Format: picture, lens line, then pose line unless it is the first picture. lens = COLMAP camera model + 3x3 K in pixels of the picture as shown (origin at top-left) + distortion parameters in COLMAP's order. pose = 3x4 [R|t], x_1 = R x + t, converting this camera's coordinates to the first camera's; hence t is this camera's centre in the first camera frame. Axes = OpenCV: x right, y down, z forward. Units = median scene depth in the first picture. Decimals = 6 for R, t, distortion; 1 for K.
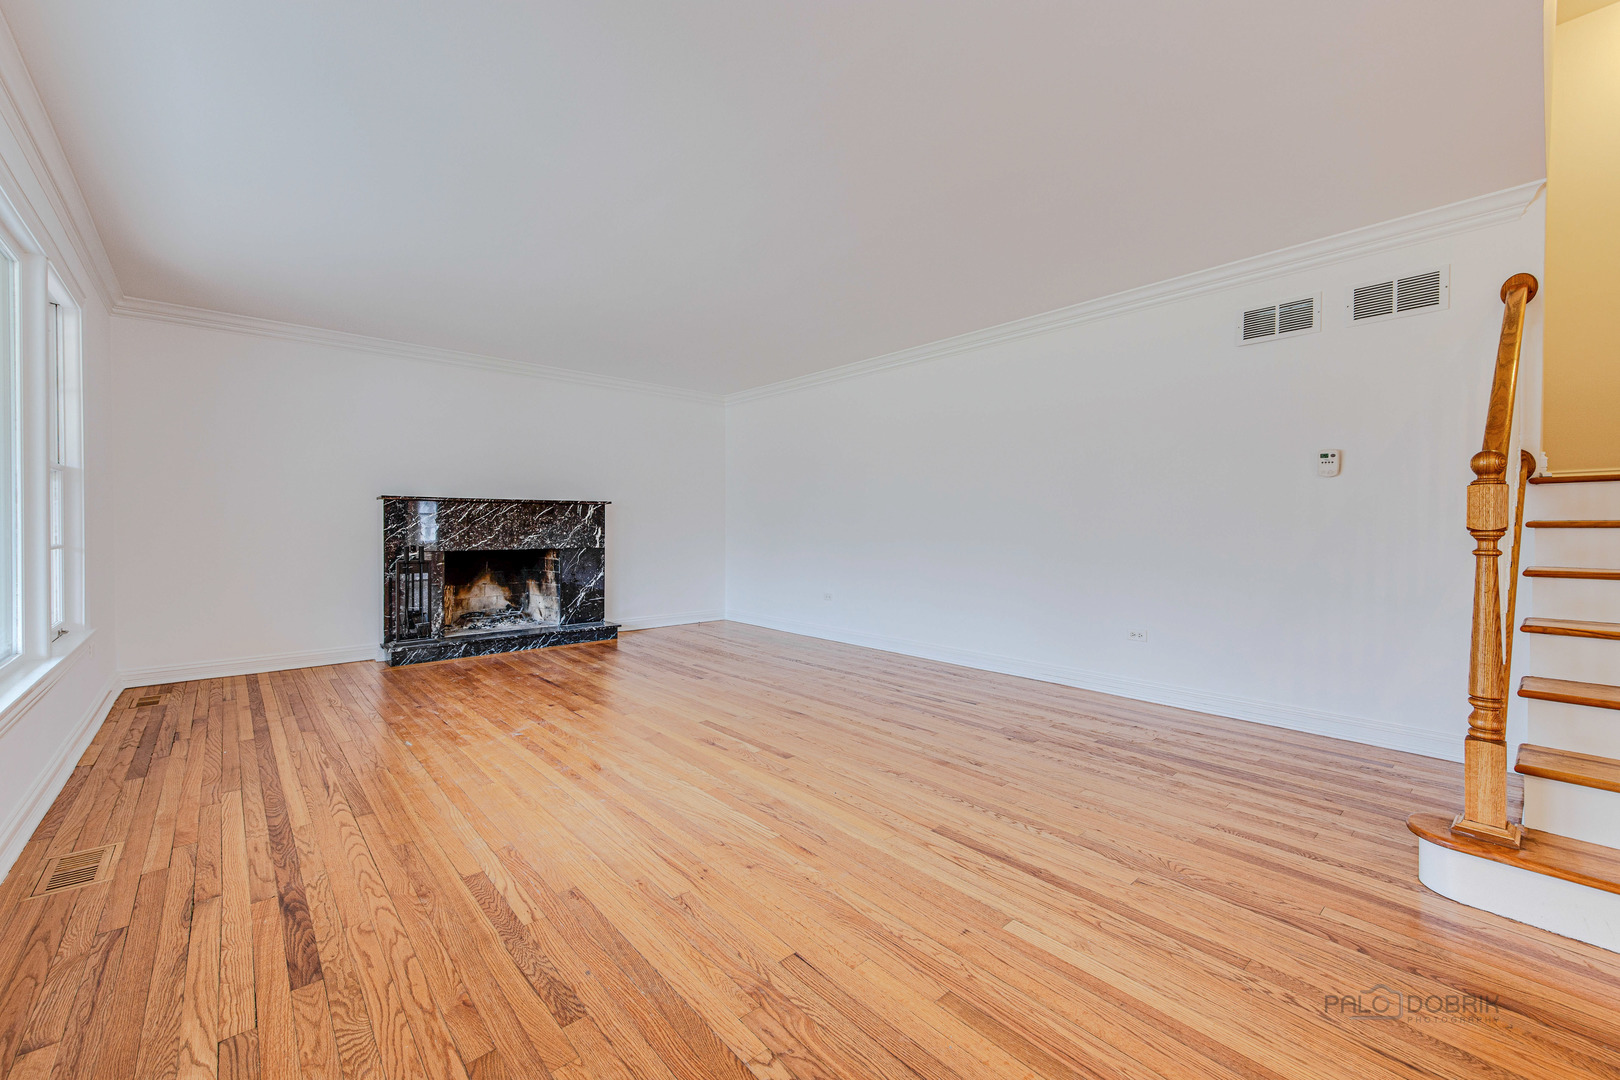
lens RADIAL K [[628.2, 0, 767.0], [0, 628.2, 530.2], [0, 0, 1]] dist [0.025555, 0.000122]
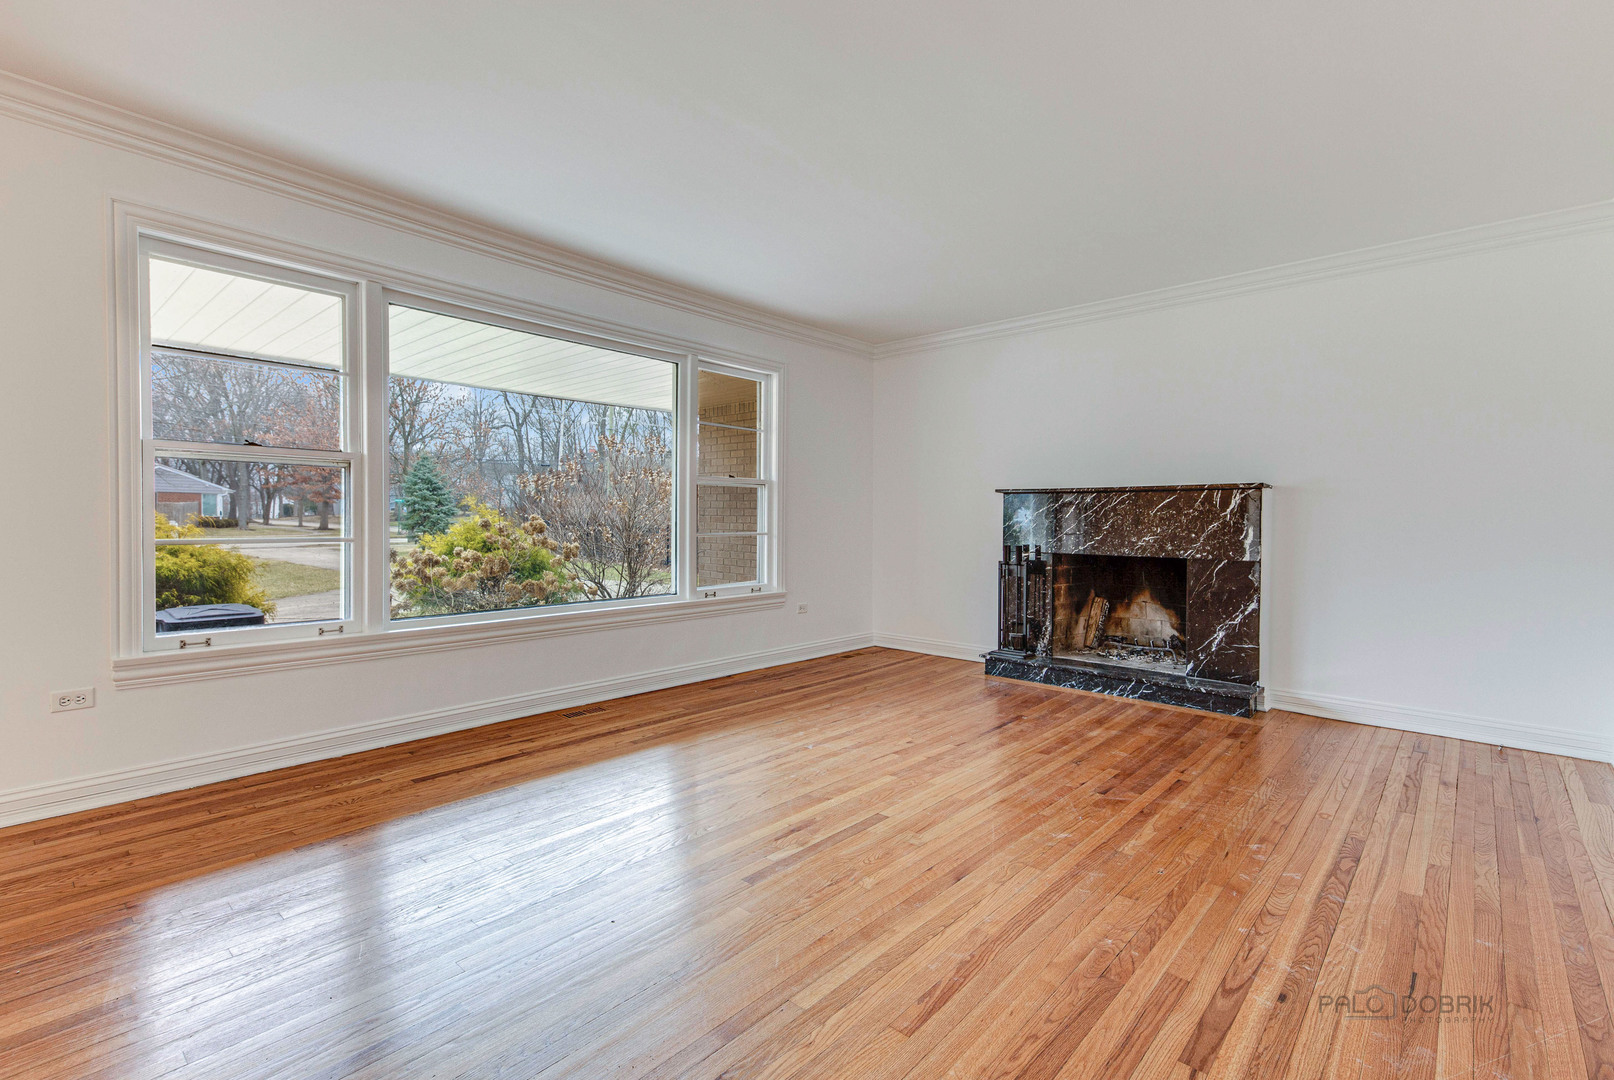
lens RADIAL K [[790.7, 0, 816.9], [0, 790.7, 538.9], [0, 0, 1]] dist [0.017767, -0.001152]
pose [[0.147918, 0.023098, -0.988730, 0.477845], [-0.020142, 0.999590, 0.020338, -0.000308], [0.988795, 0.016907, 0.148323, 0.548112]]
